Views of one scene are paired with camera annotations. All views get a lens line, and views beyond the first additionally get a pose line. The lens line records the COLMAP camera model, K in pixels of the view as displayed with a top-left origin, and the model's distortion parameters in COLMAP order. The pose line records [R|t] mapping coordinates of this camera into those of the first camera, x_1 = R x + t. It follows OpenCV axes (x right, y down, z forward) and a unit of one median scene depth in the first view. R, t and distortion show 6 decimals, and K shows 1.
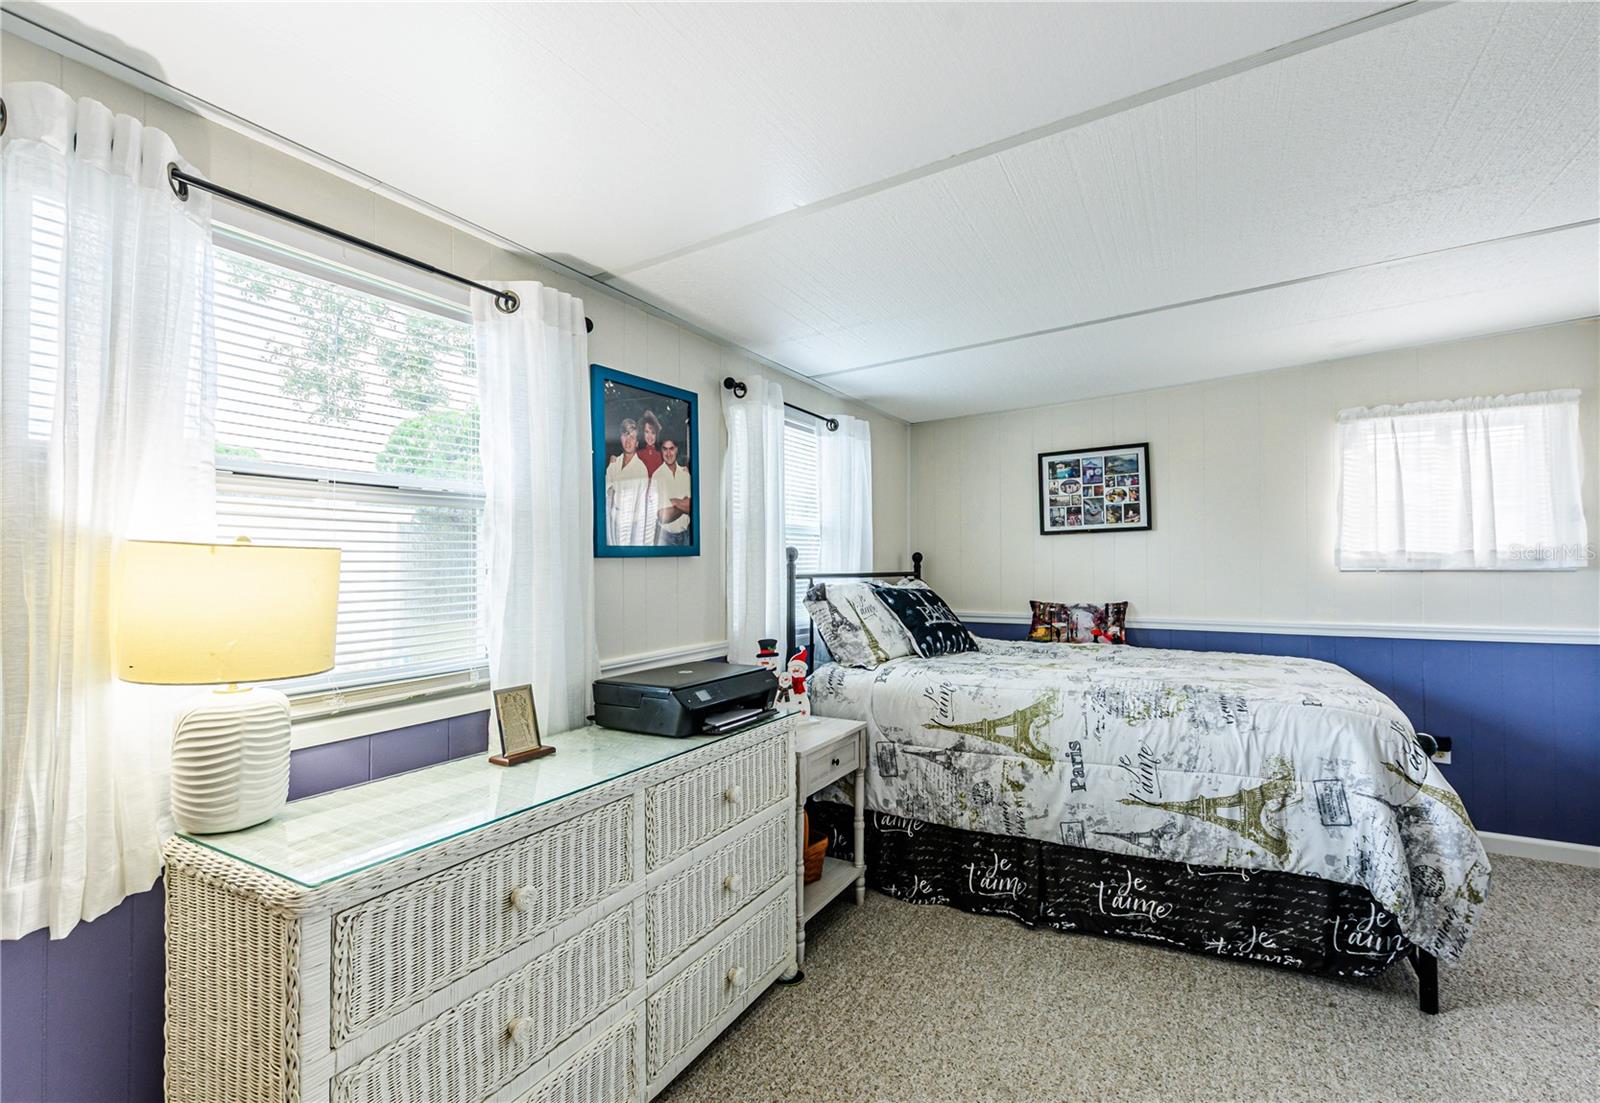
lens RADIAL K [[730.2, 0, 803.8], [0, 730.2, 551.1], [0, 0, 1]] dist [0.003206, -0.002035]
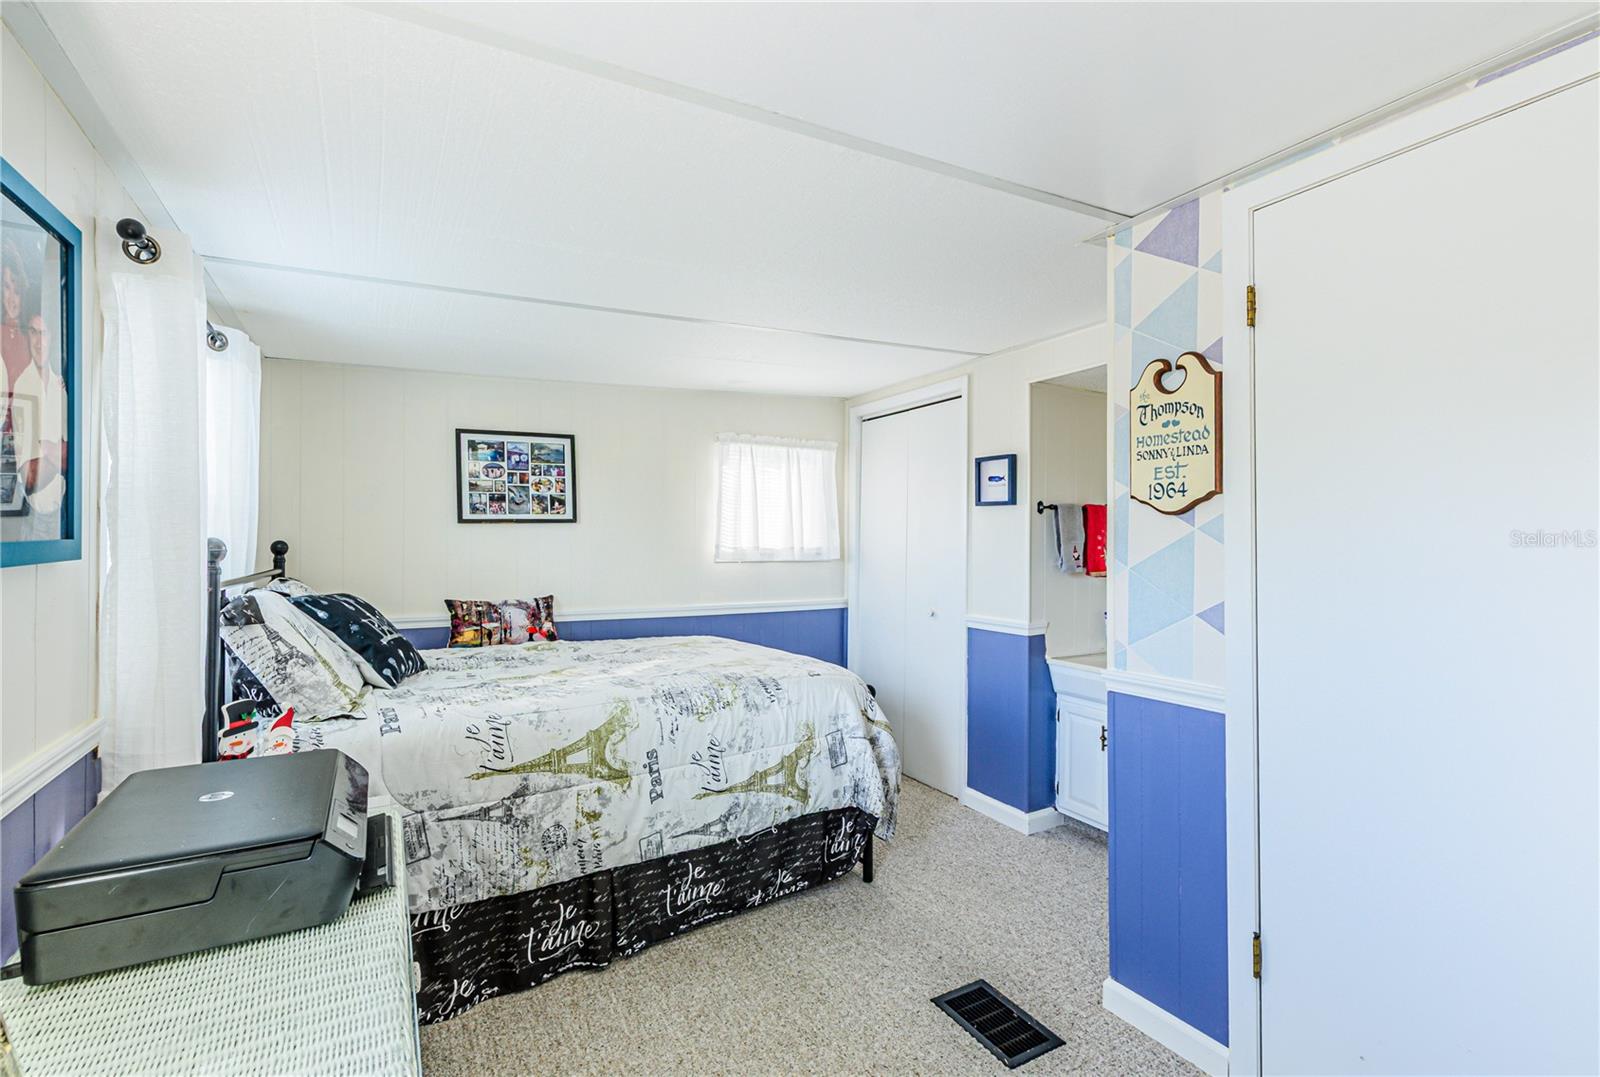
lens RADIAL K [[722.2, 0, 809.0], [0, 722.2, 539.4], [0, 0, 1]] dist [0.002035, 0.000890]
pose [[0.496601, 0.012792, 0.867885, -0.316838], [-0.024388, 0.999702, -0.000780, -0.018144], [-0.867636, -0.020778, 0.496765, 0.319039]]
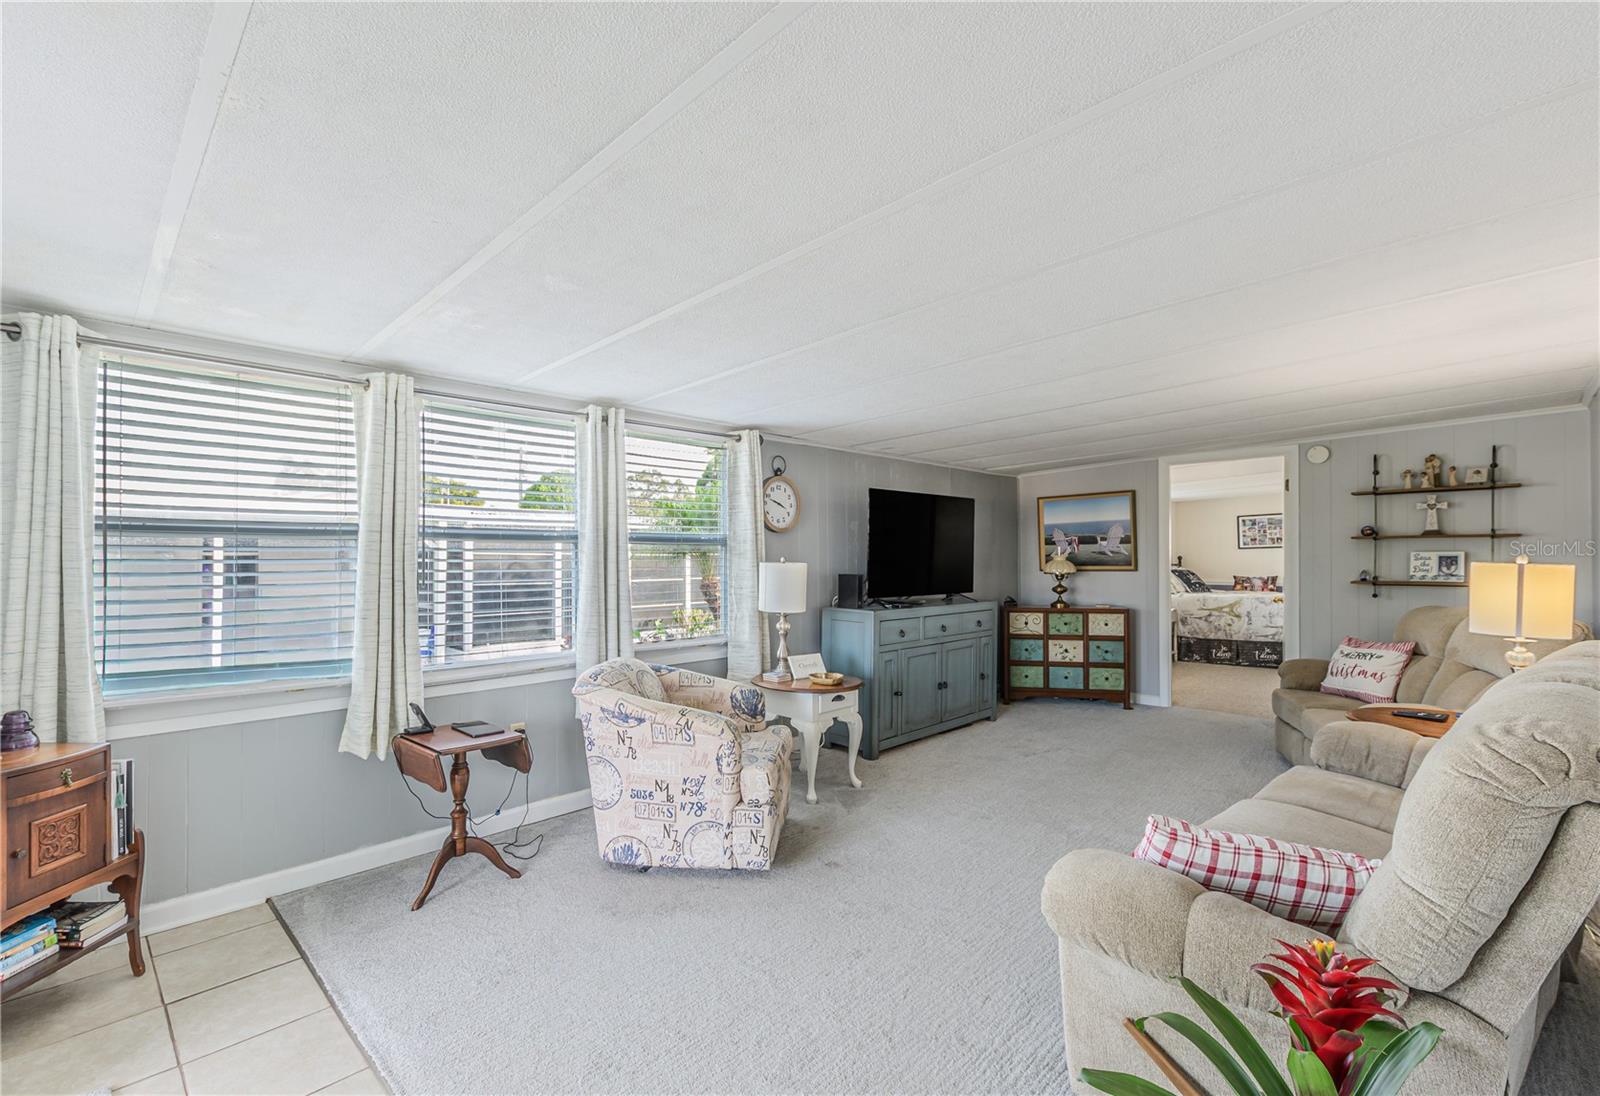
lens RADIAL K [[710.8, 0, 764.3], [0, 710.8, 550.4], [0, 0, 1]] dist [0.008414, -0.003709]
pose [[0.961004, -0.002491, -0.276524, -0.826702], [0.003750, 0.999985, 0.004022, -0.049721], [0.276510, -0.004902, 0.960999, -2.645636]]
